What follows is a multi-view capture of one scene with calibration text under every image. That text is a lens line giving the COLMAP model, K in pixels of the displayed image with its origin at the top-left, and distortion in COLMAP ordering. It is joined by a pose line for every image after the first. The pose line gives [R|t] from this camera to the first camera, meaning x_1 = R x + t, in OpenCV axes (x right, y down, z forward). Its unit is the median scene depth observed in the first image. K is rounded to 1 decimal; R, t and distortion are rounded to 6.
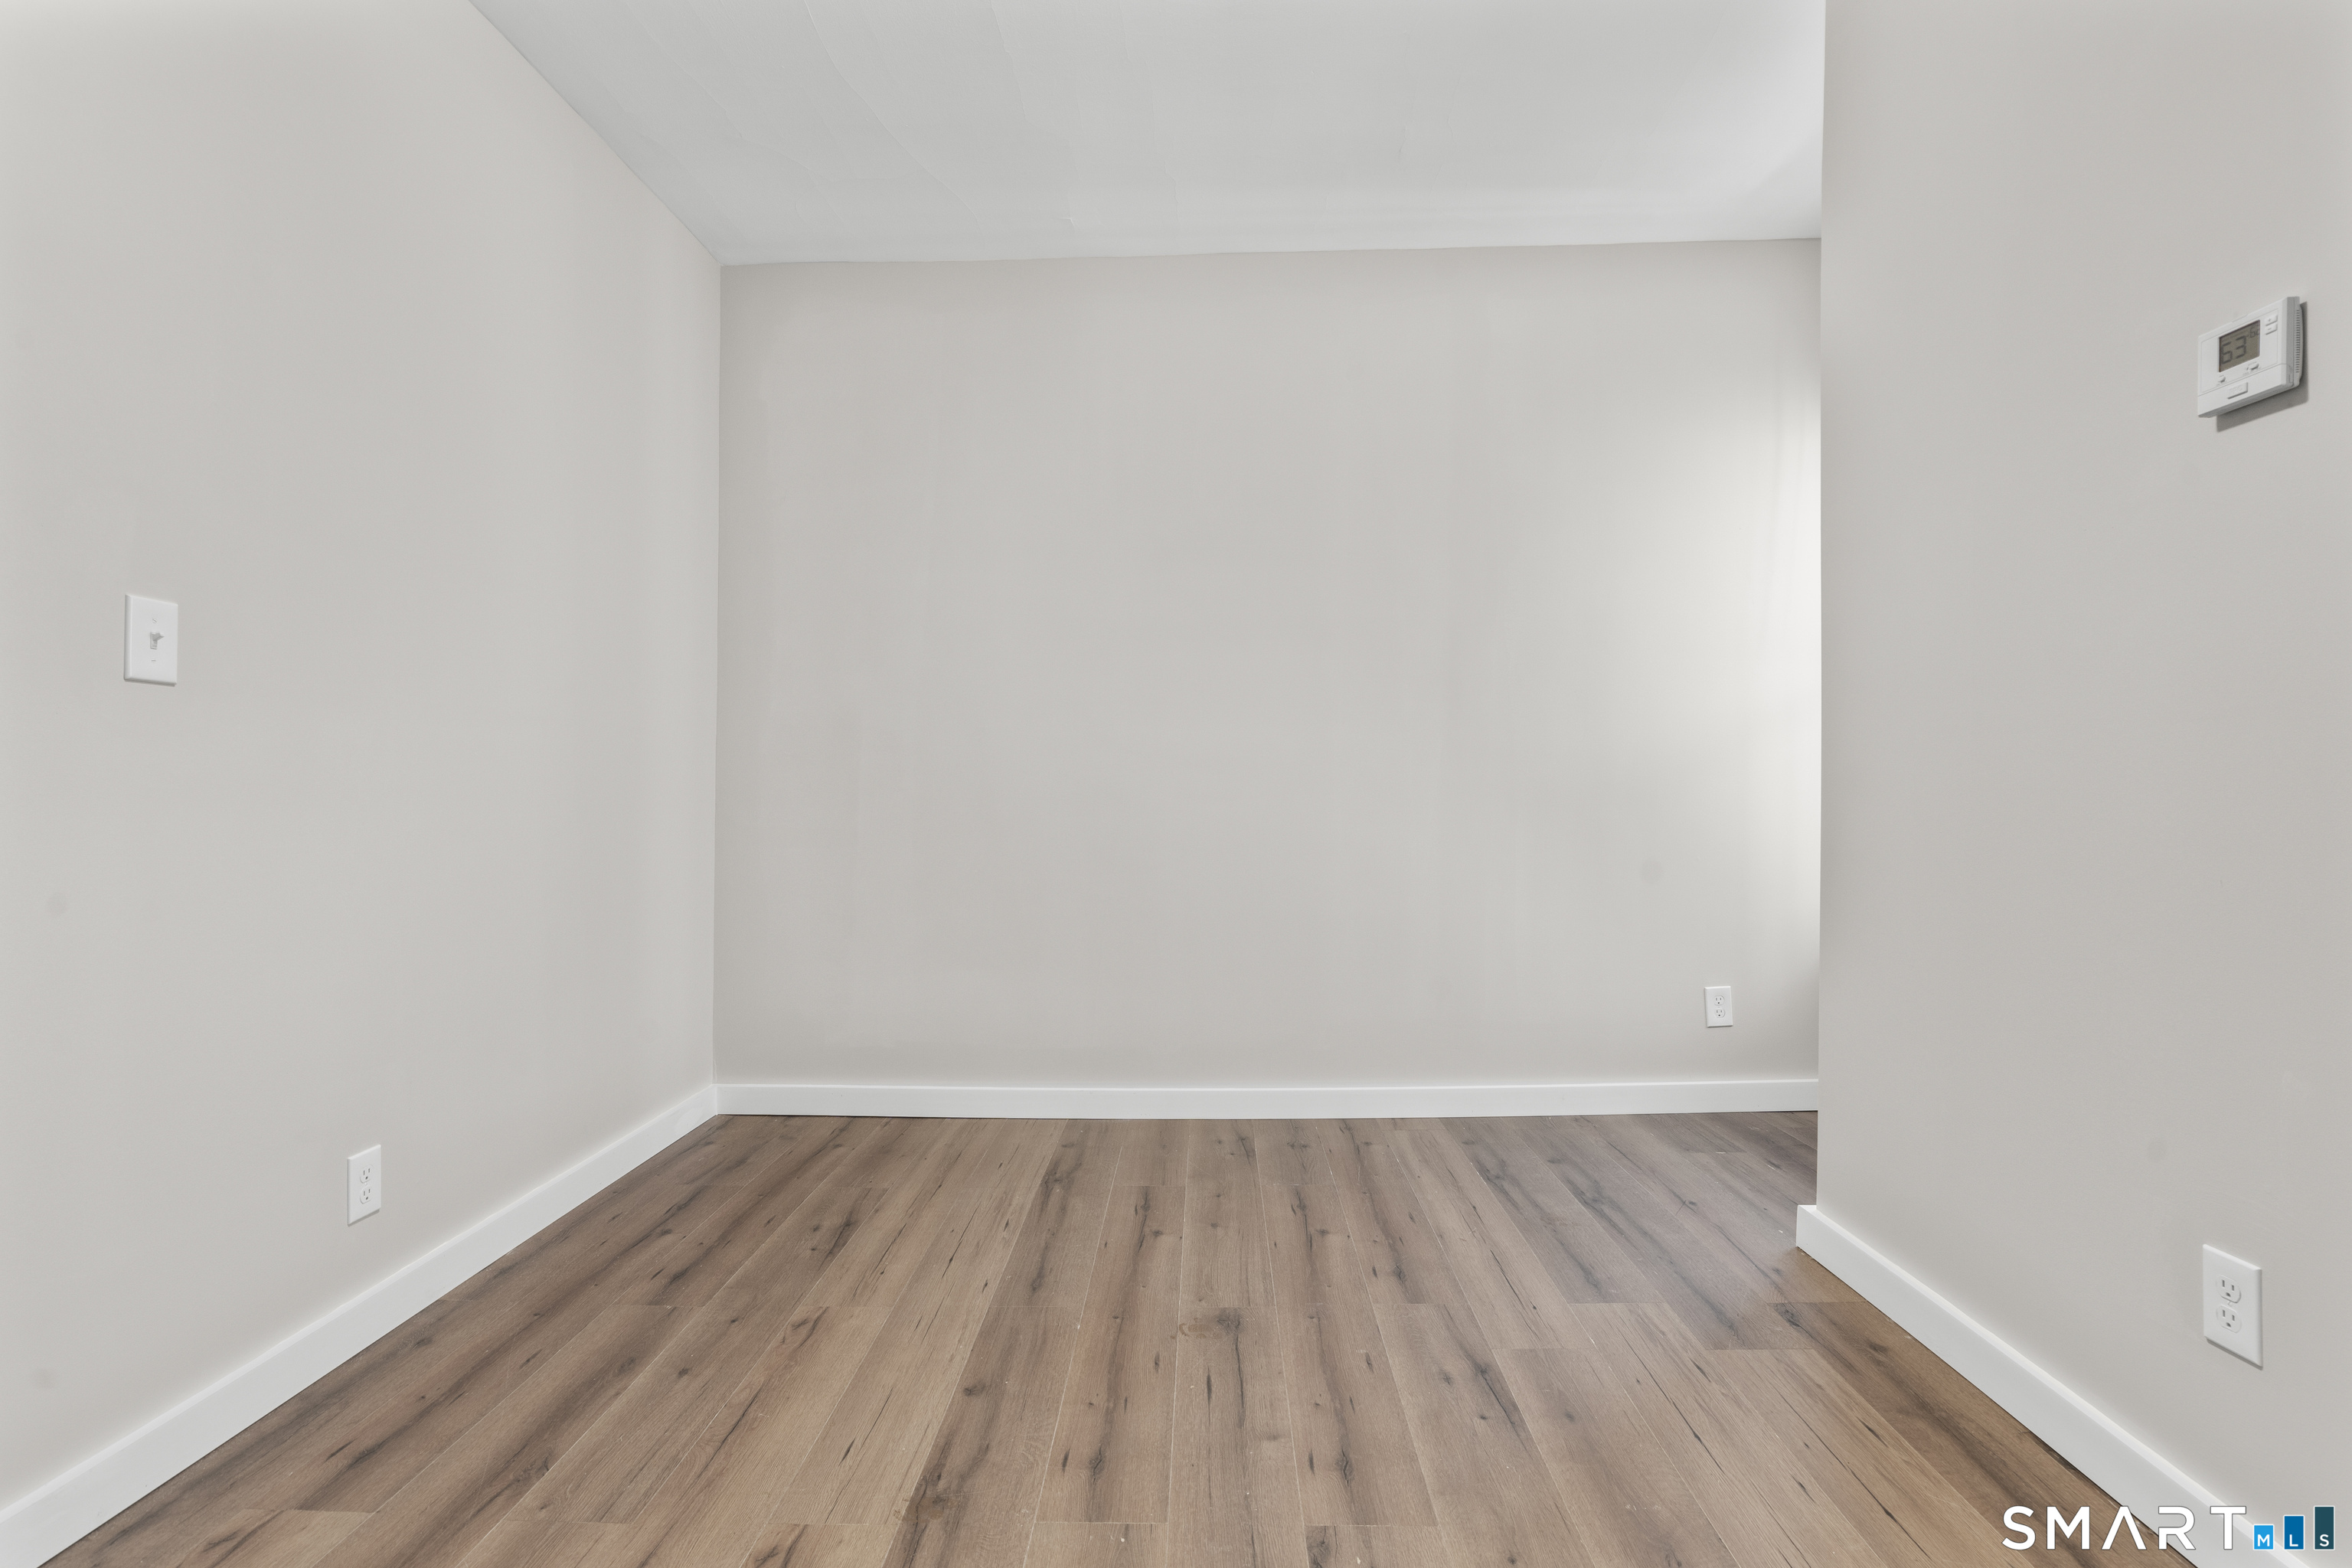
lens RADIAL K [[1066.5, 0, 1166.2], [0, 1066.5, 785.5], [0, 0, 1]] dist [-0.005609, 0.003531]
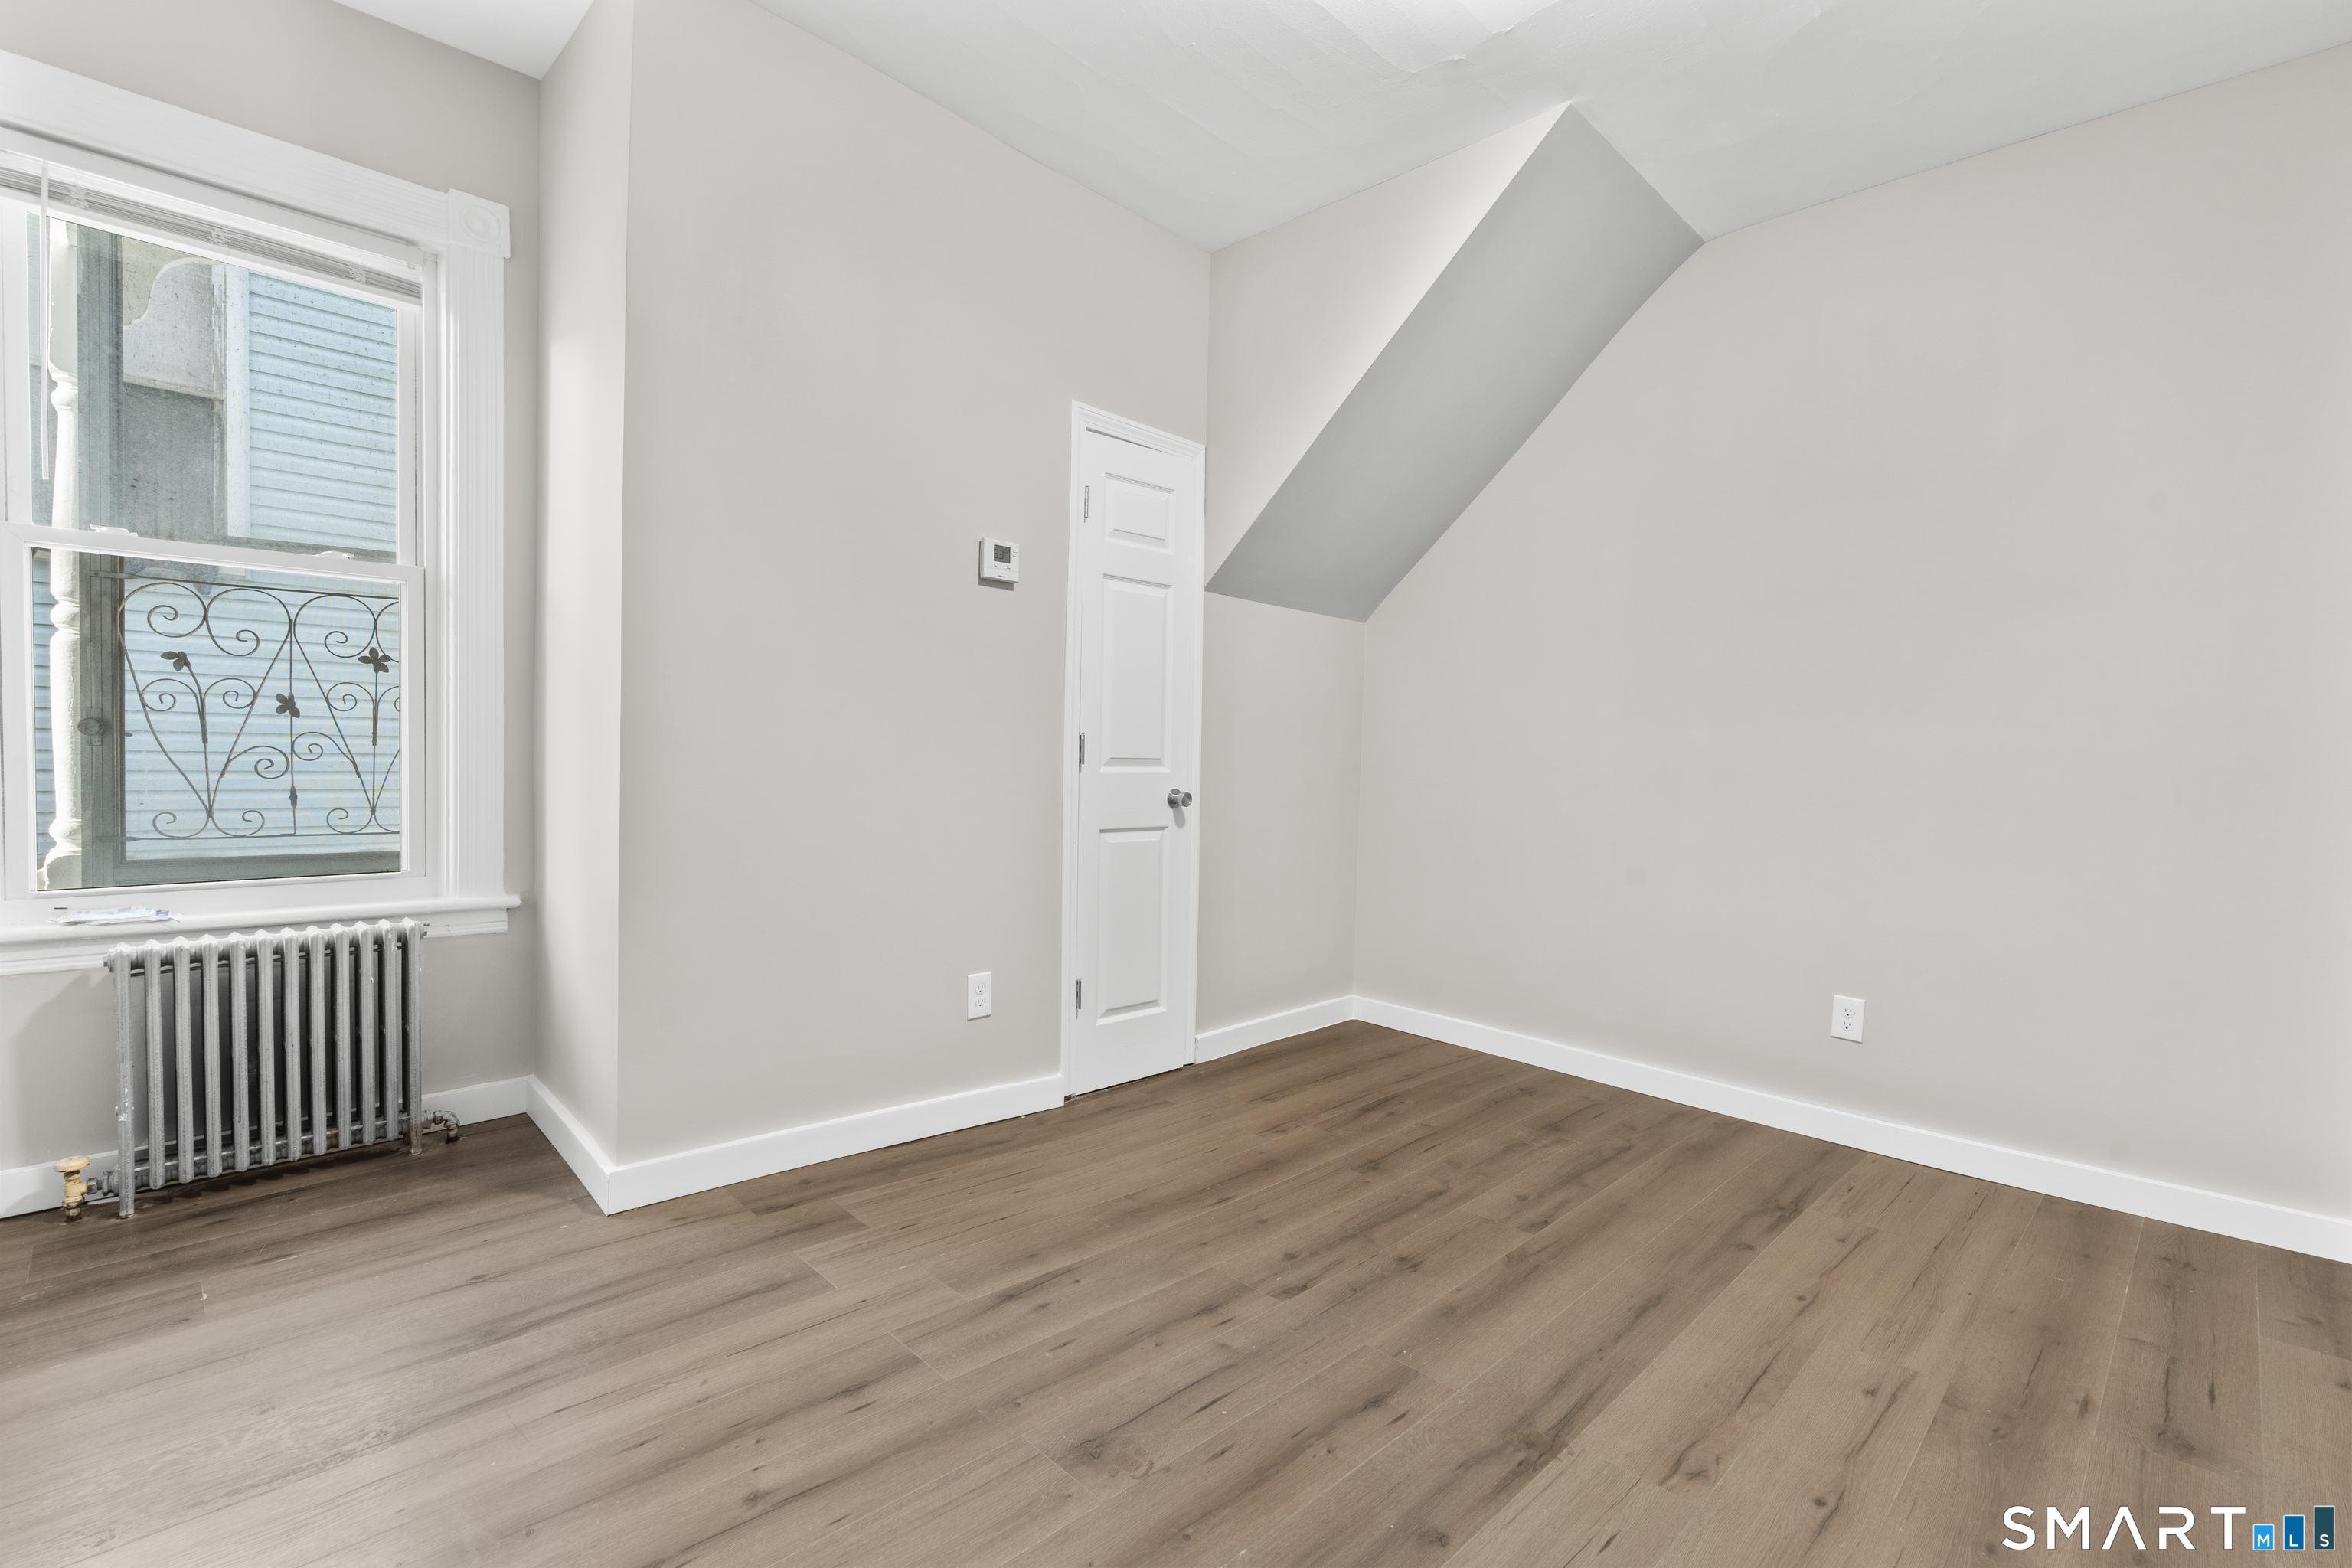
lens RADIAL K [[1066.5, 0, 1177.1], [0, 1066.5, 787.1], [0, 0, 1]] dist [-0.005609, 0.003531]
pose [[-0.726849, -0.035497, 0.685879, -0.593825], [-0.025801, 0.999370, 0.024378, 0.002149], [-0.686312, 0.000023, -0.727307, 1.803778]]
